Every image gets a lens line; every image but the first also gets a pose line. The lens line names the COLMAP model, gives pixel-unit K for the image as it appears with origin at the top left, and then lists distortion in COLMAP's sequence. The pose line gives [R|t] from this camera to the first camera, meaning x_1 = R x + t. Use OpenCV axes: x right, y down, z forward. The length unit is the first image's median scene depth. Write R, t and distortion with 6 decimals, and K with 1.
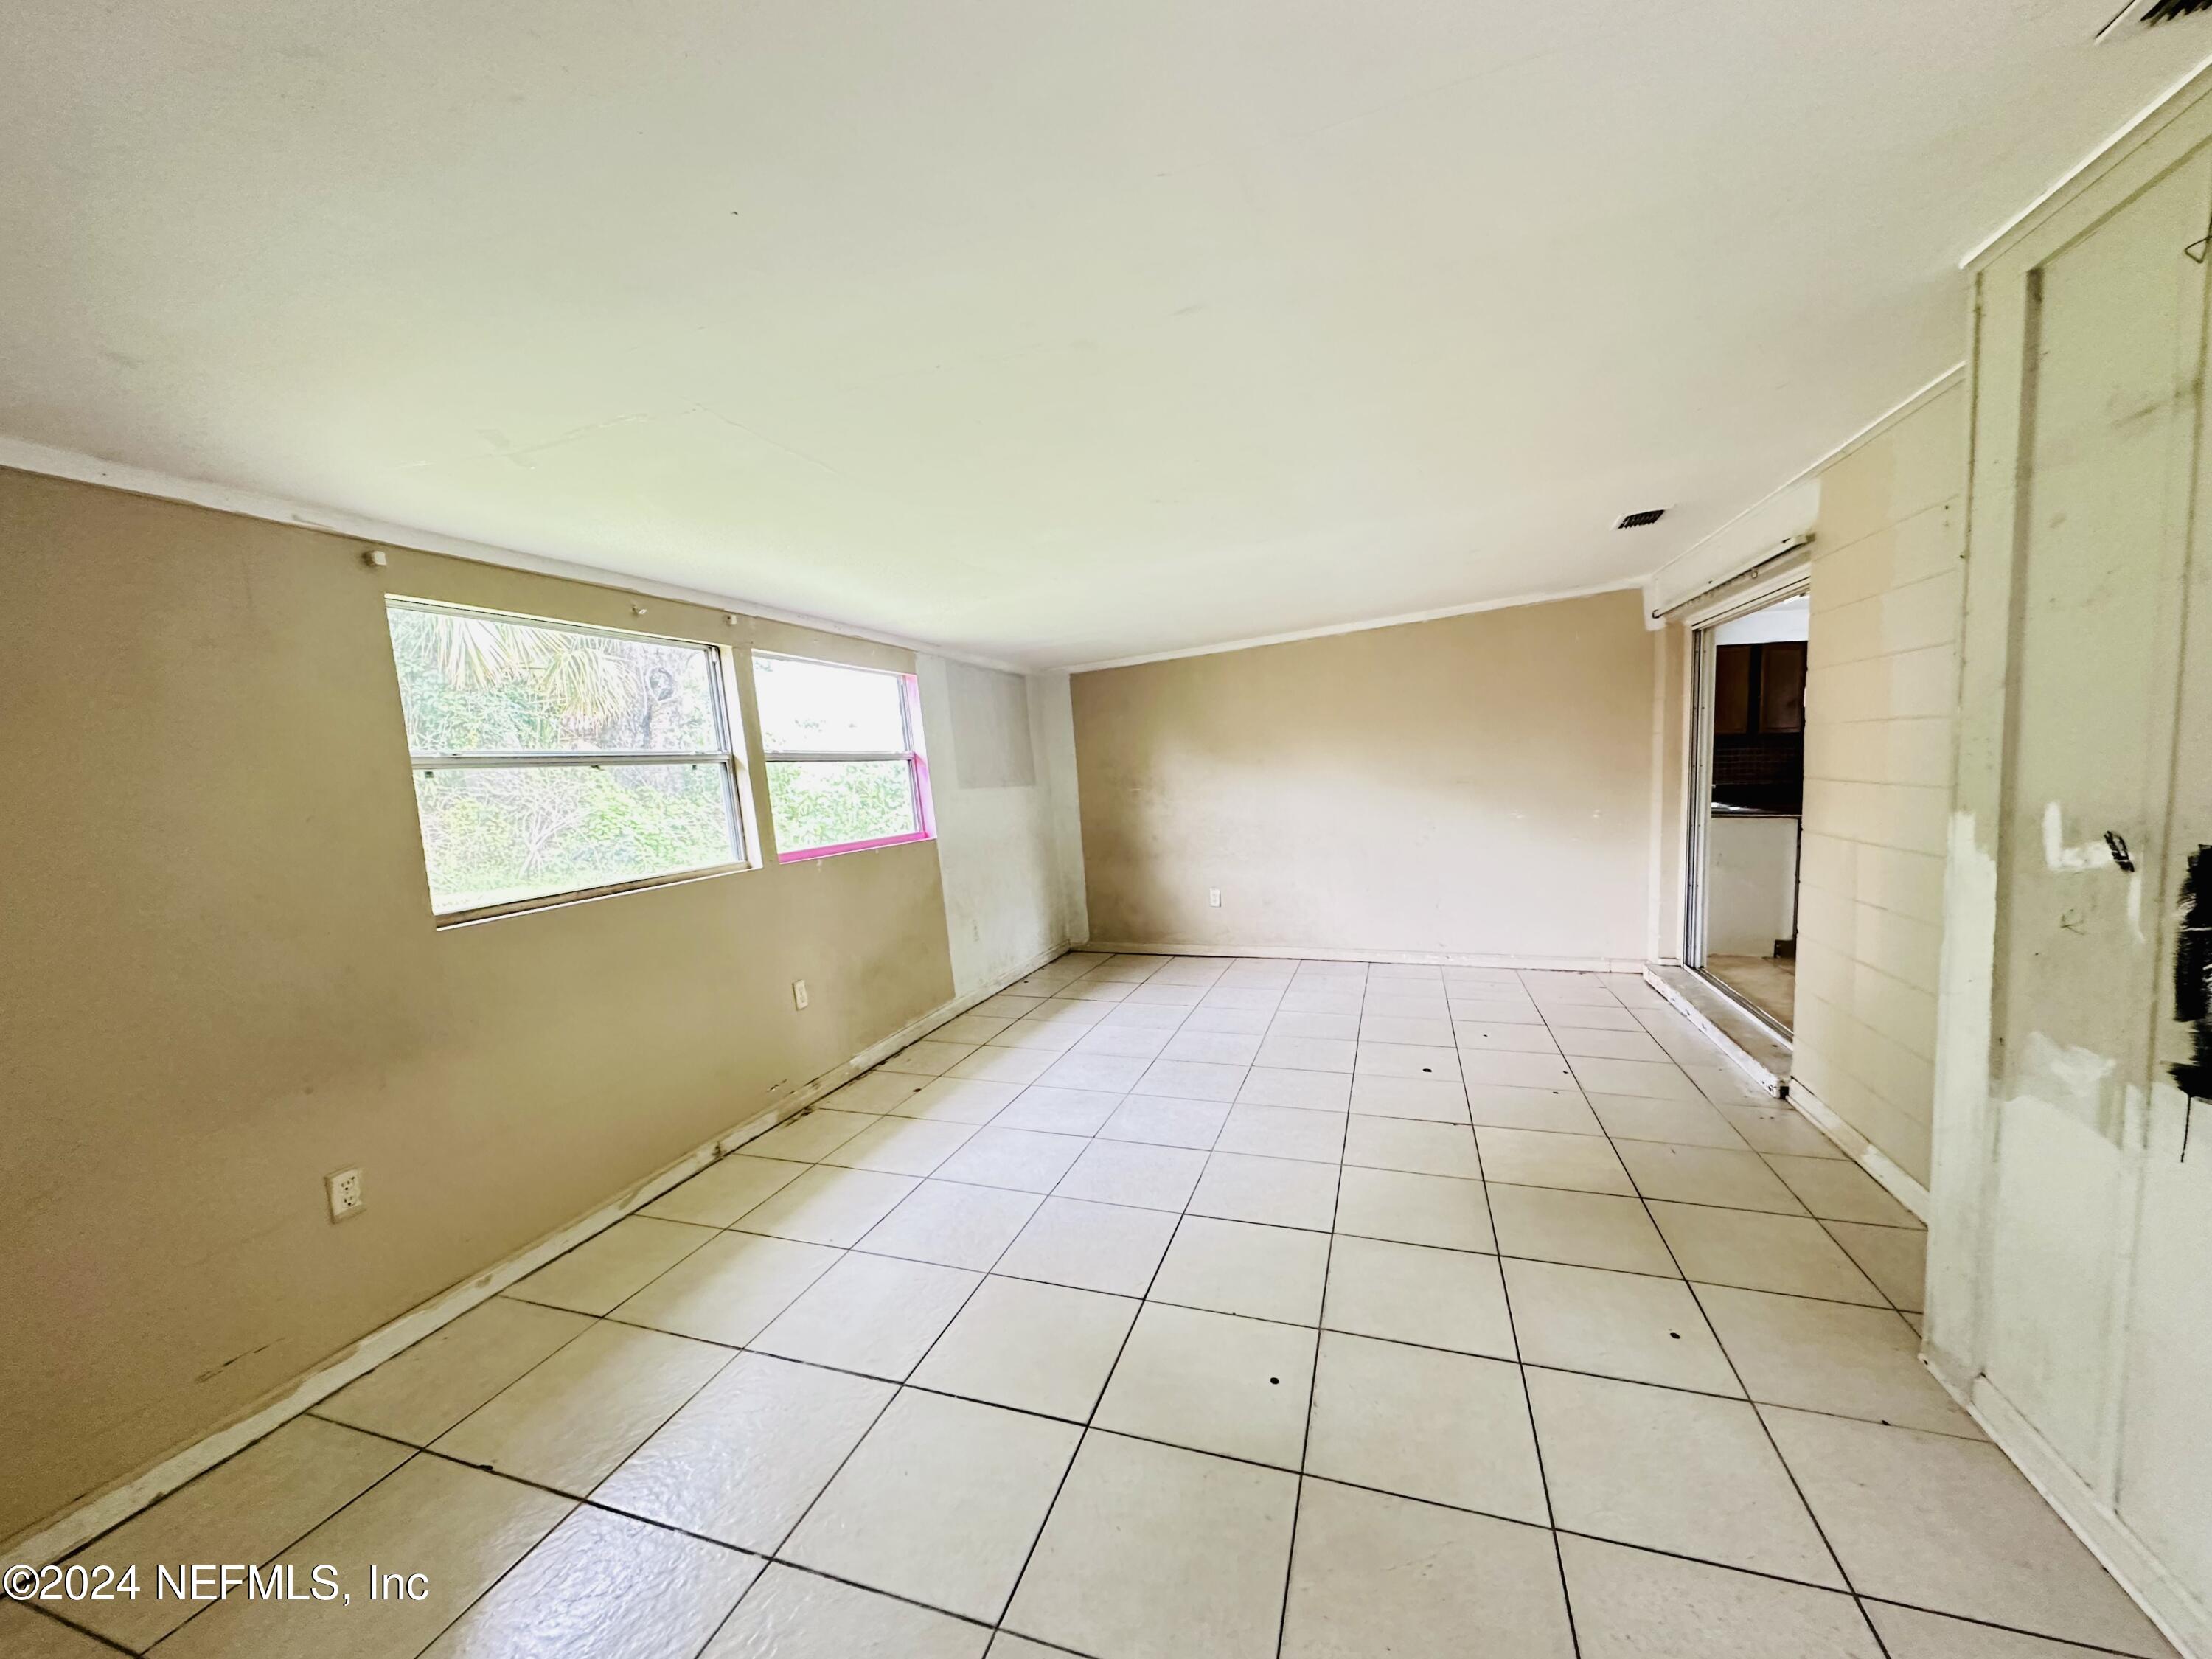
lens RADIAL K [[882.3, 0, 1107.7], [0, 882.3, 832.3], [0, 0, 1]] dist [-0.019855, 0.000174]
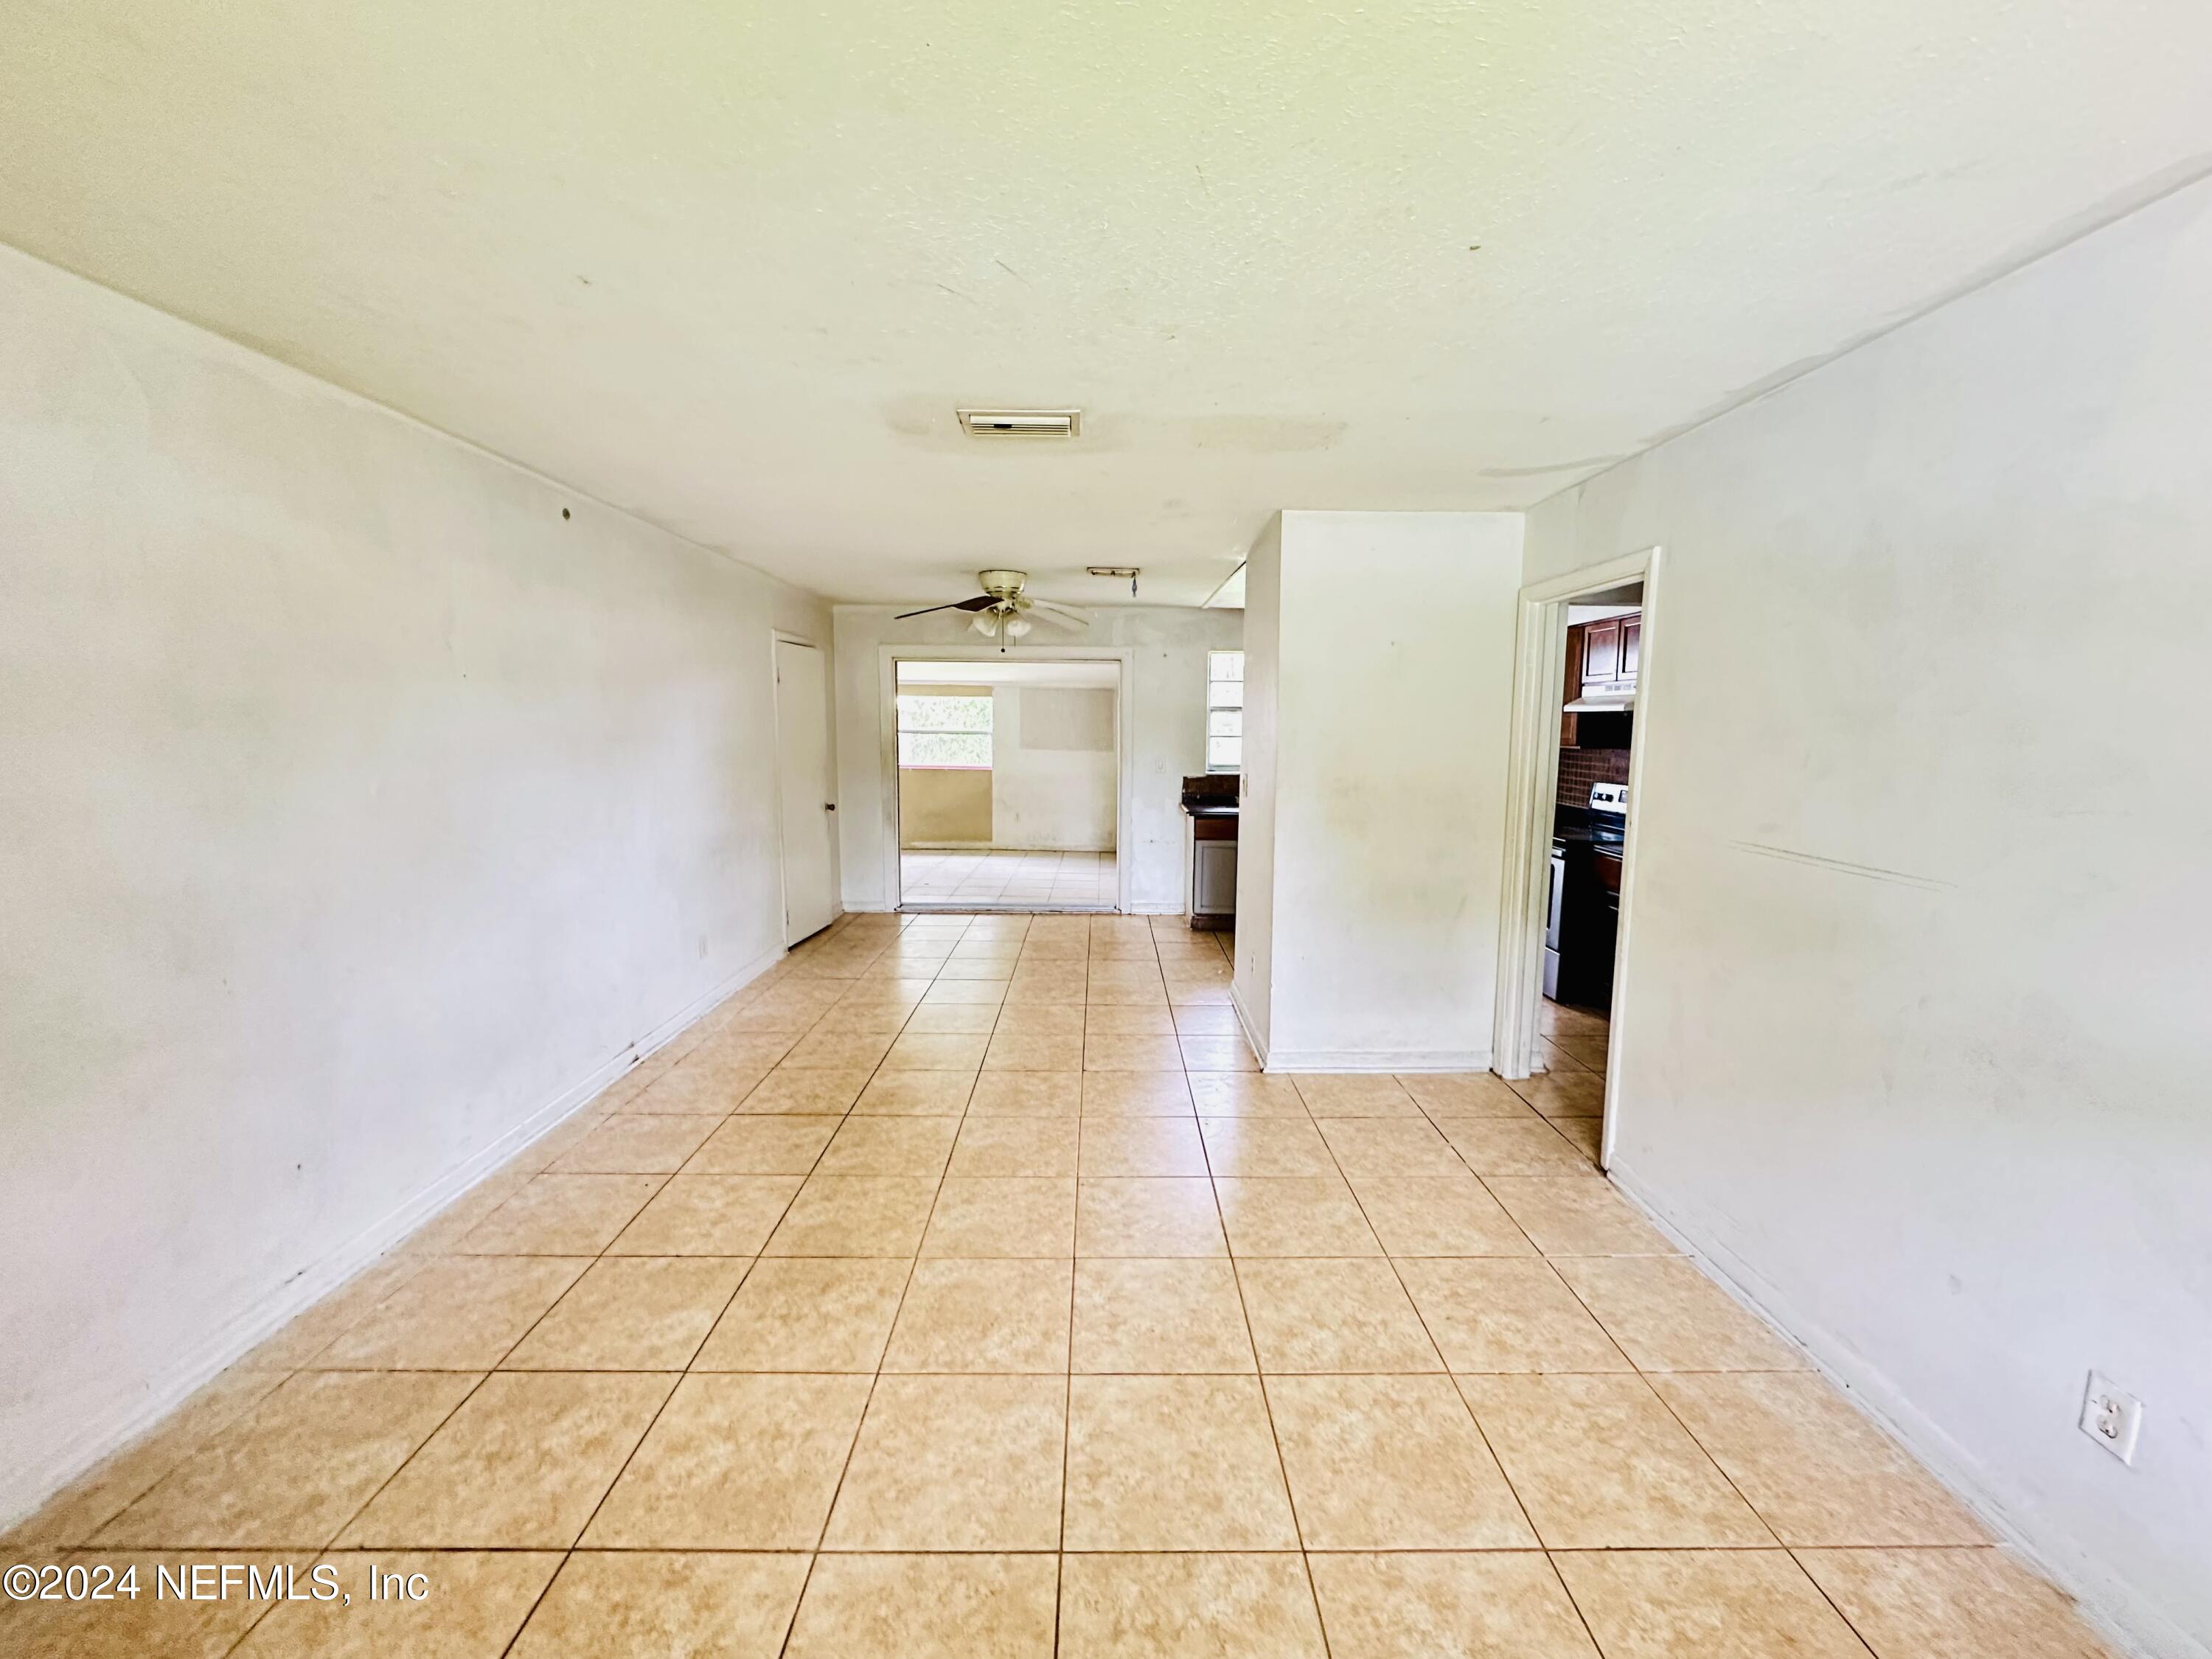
lens RADIAL K [[882.3, 0, 1107.5], [0, 882.3, 830.6], [0, 0, 1]] dist [-0.019855, 0.000174]
pose [[0.315340, 0.131814, -0.939779, 2.169470], [-0.093486, 0.989804, 0.107462, -0.116231], [0.944363, 0.053969, 0.324448, 0.587406]]
